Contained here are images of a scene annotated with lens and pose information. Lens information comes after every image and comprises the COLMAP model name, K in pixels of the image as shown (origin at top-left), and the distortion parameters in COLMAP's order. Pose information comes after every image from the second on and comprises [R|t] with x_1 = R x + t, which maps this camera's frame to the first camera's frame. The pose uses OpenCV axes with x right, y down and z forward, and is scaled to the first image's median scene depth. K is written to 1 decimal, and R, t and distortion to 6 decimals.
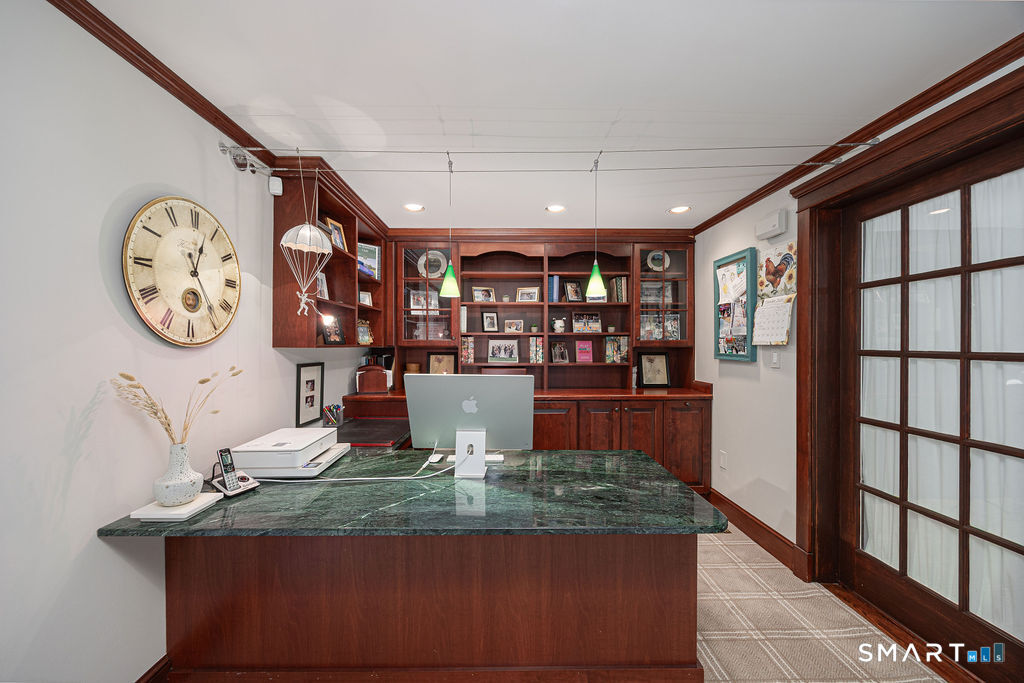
lens RADIAL K [[399.1, 0, 511.0], [0, 399.1, 344.3], [0, 0, 1]] dist [-0.000311, -0.000061]
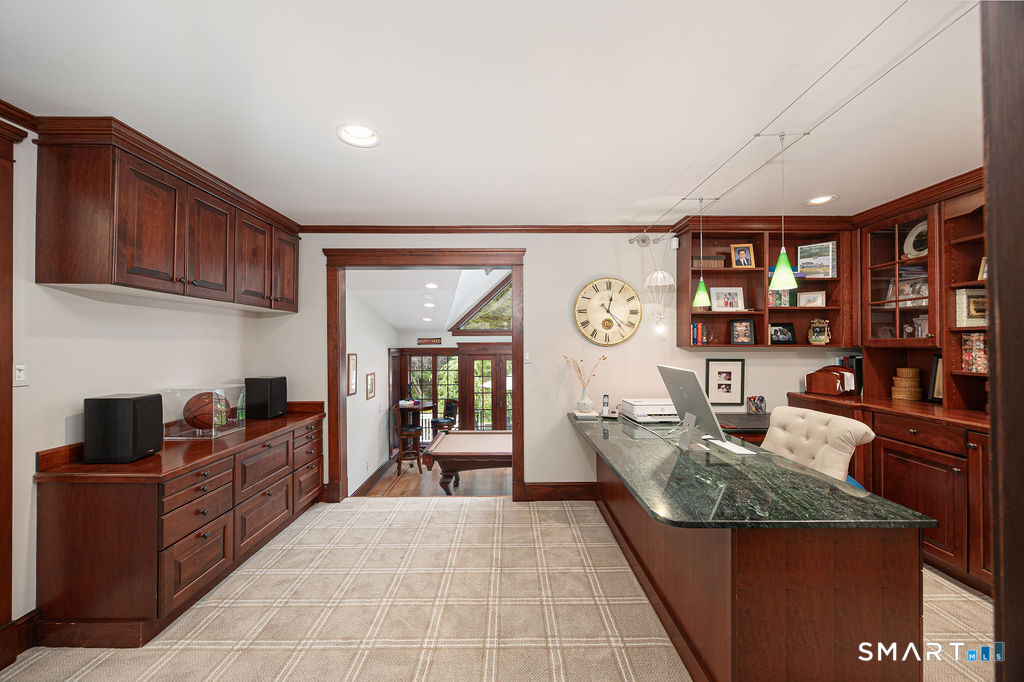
lens RADIAL K [[399.1, 0, 512.2], [0, 399.1, 341.5], [0, 0, 1]] dist [-0.000311, -0.000061]
pose [[-0.021319, -0.008837, -0.999734, 1.287742], [0.001866, 0.999959, -0.008879, 0.001108], [0.999771, -0.002055, -0.021301, 0.512782]]
